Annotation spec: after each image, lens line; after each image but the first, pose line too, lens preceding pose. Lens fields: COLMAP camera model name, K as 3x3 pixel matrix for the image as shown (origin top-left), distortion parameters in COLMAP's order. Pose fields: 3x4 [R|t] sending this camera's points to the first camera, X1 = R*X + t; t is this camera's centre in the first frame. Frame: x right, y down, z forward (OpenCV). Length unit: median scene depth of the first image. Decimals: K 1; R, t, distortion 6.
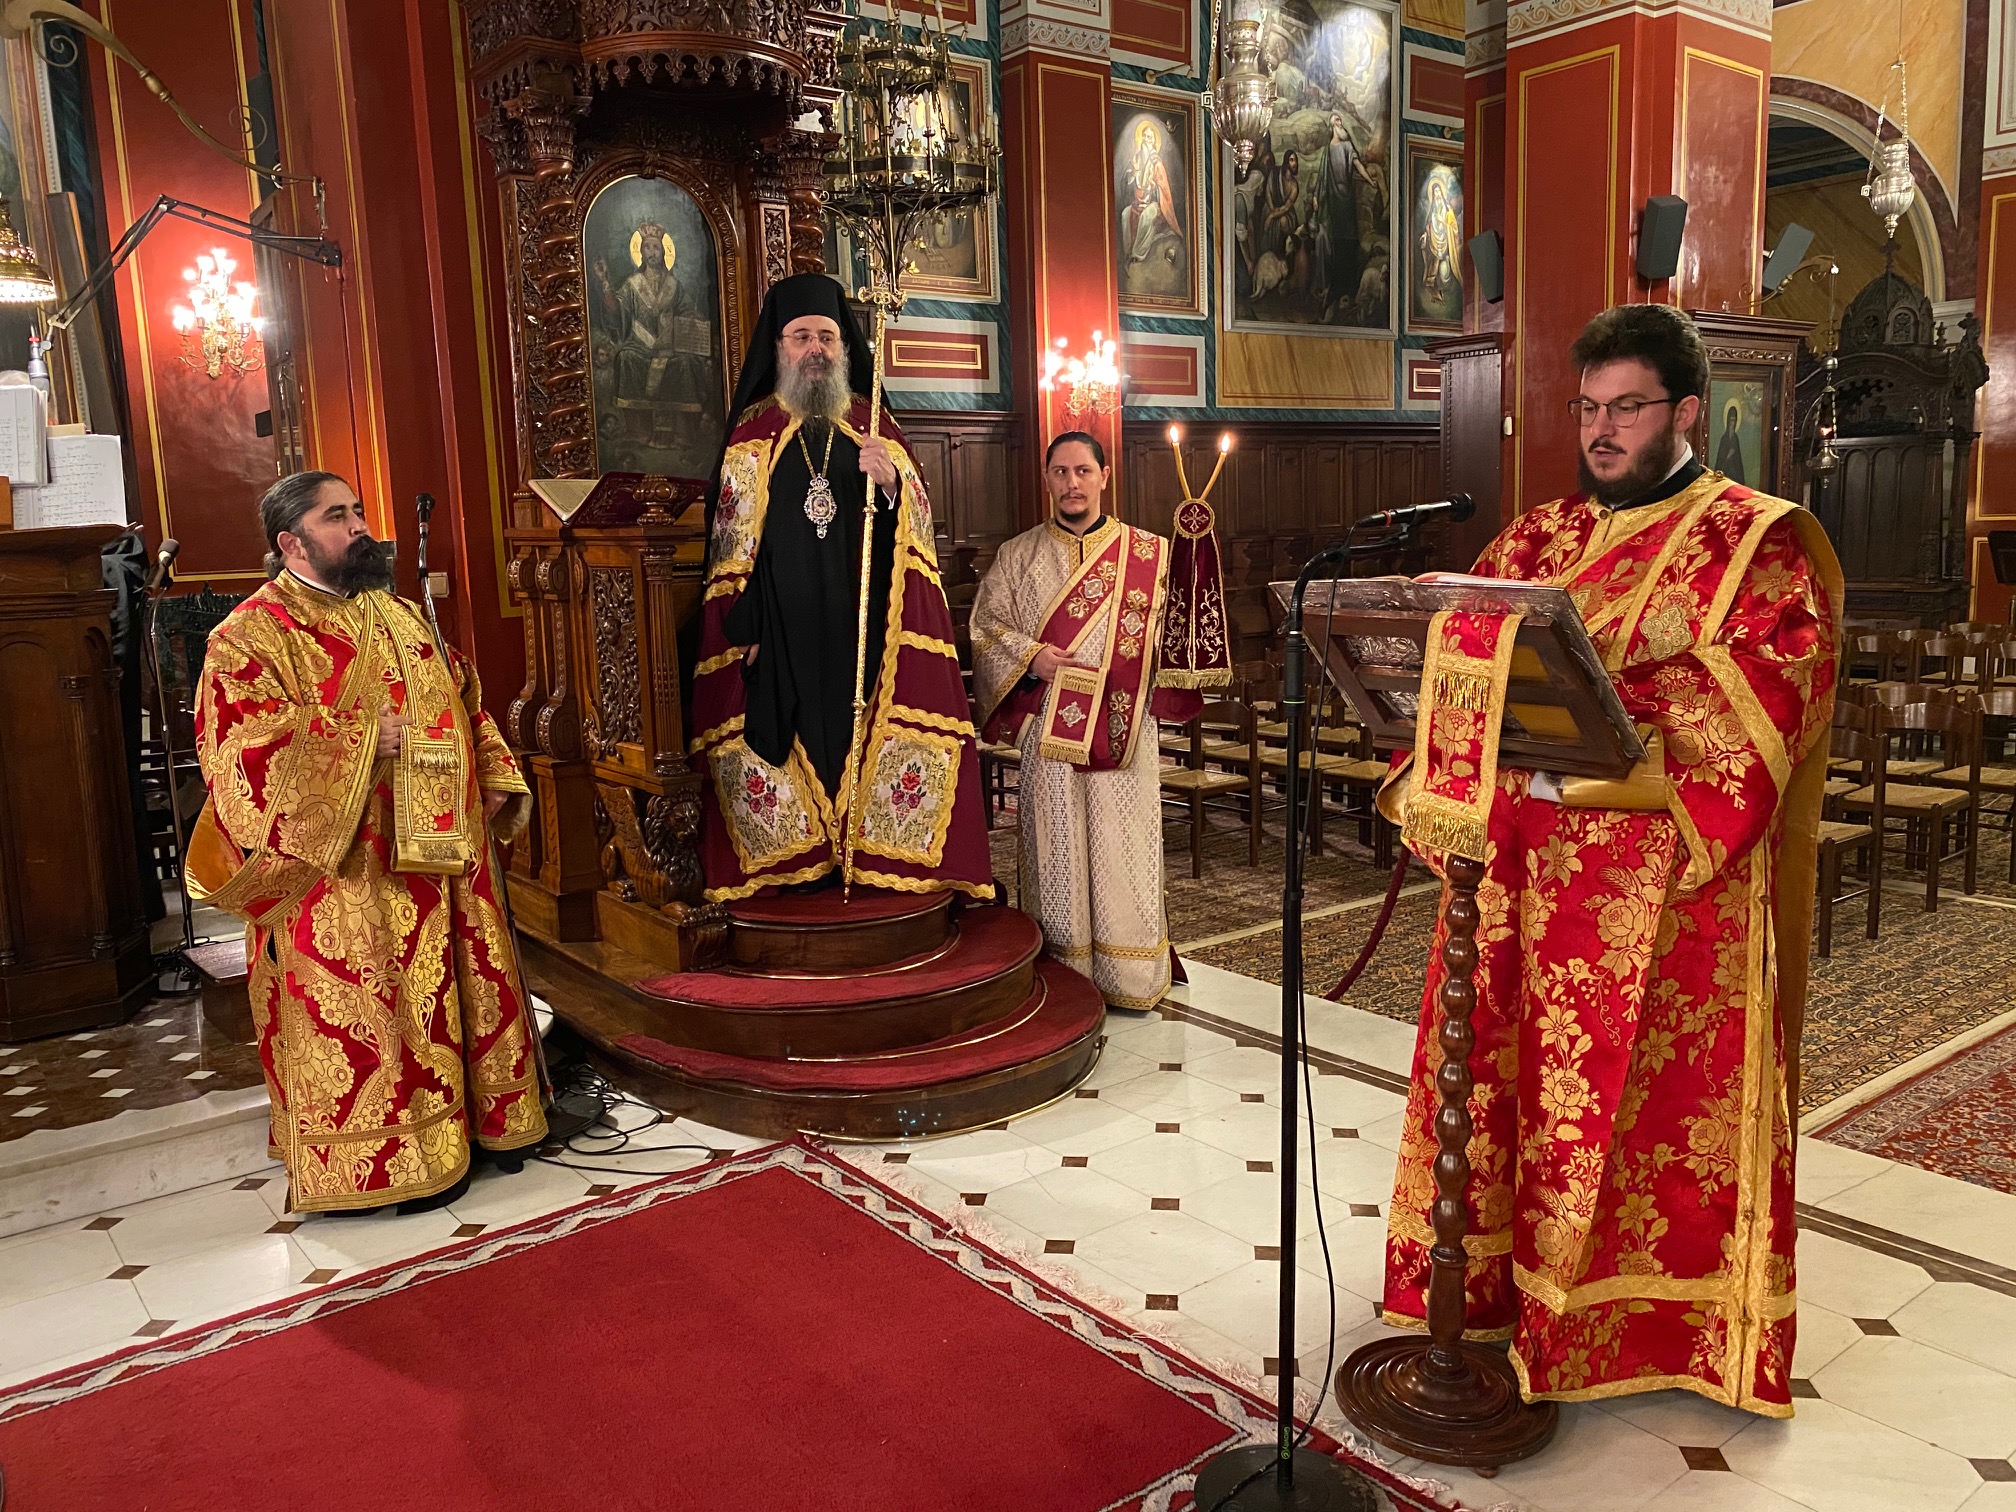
lens RADIAL K [[1532.0, 0, 1007.1], [0, 1532.0, 752.2], [0, 0, 1]] dist [0.069330, -0.201105]
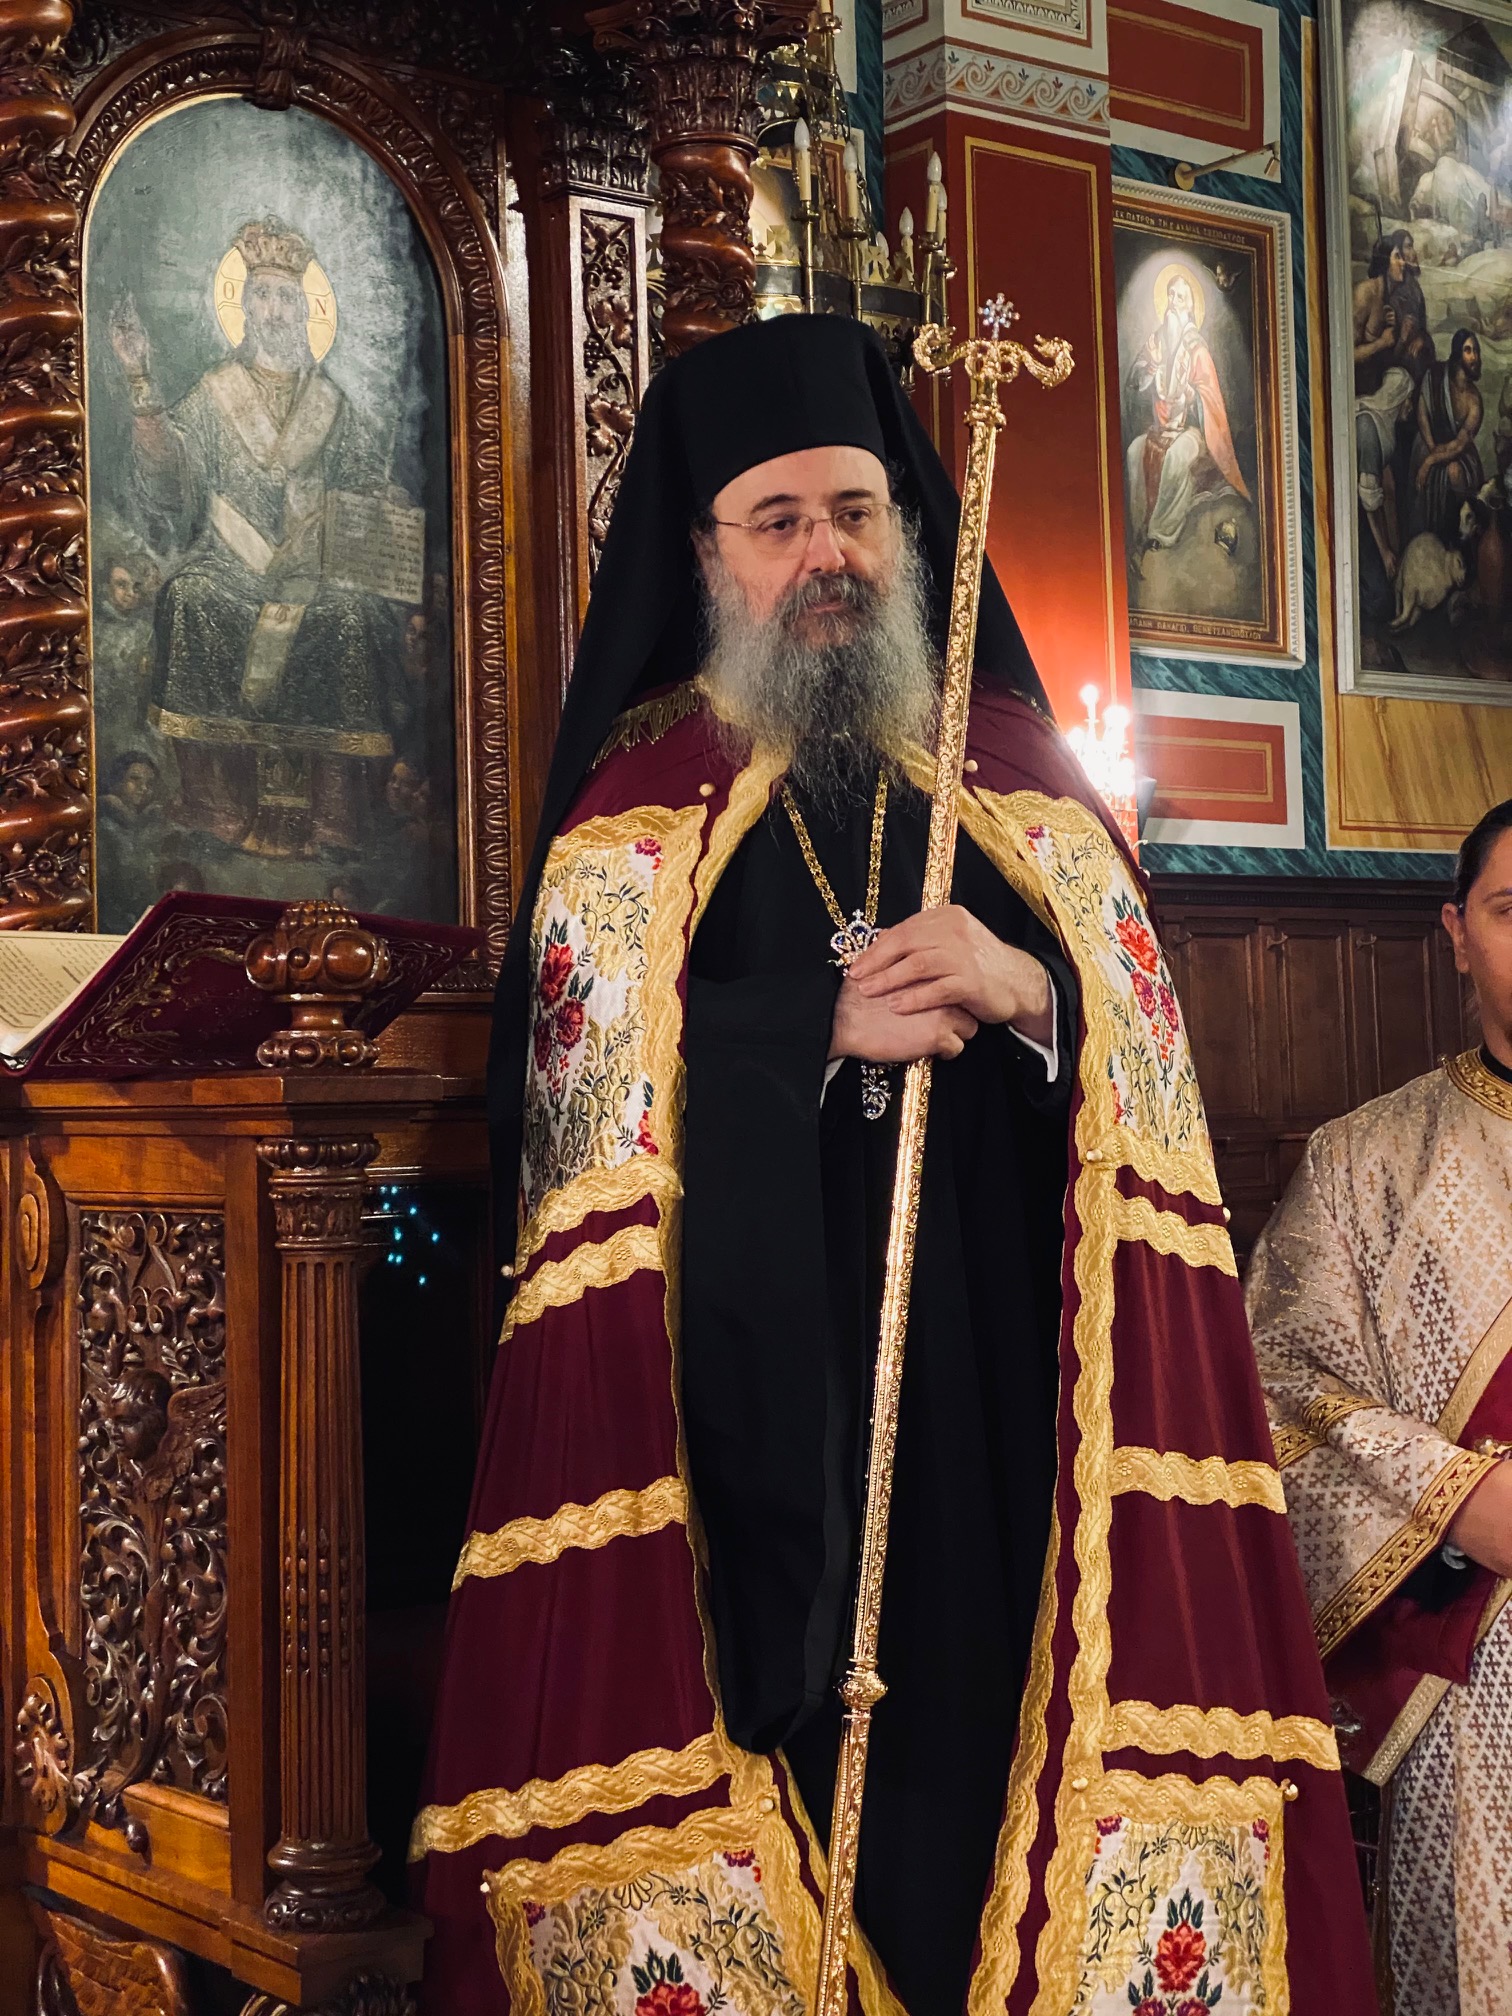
lens RADIAL K [[3023.1, 0, 751.1], [0, 3023.1, 998.2], [0, 0, 1]] dist [0.286154, -0.940141]
pose [[0.999959, 0.007731, -0.004773, -0.113689], [-0.008460, 0.983801, -0.179066, -0.044324], [0.003311, 0.179099, 0.983825, 0.330358]]
